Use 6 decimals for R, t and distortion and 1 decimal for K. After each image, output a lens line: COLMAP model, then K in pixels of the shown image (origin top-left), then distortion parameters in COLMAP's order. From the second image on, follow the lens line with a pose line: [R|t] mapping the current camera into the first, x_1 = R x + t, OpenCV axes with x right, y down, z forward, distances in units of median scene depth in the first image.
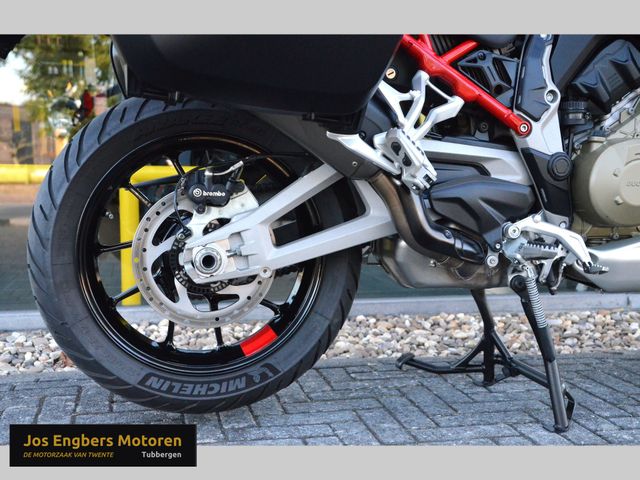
lens RADIAL K [[796.9, 0, 319.8], [0, 796.9, 255.5], [0, 0, 1]] dist [-0.021987, 0.489526]
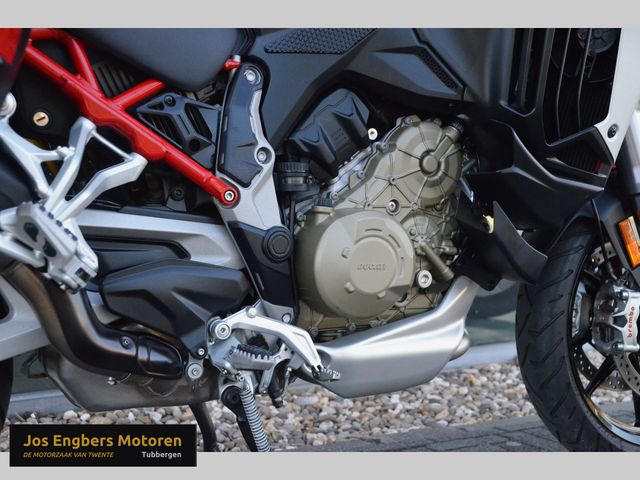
lens RADIAL K [[874.7, 0, 321.6], [0, 874.7, 250.8], [0, 0, 1]] dist [0.024590, 0.528687]
pose [[0.962311, -0.016507, 0.271451, 0.110863], [0.031017, 0.998305, -0.049252, -0.062406], [-0.270178, 0.055815, 0.961191, 0.173756]]
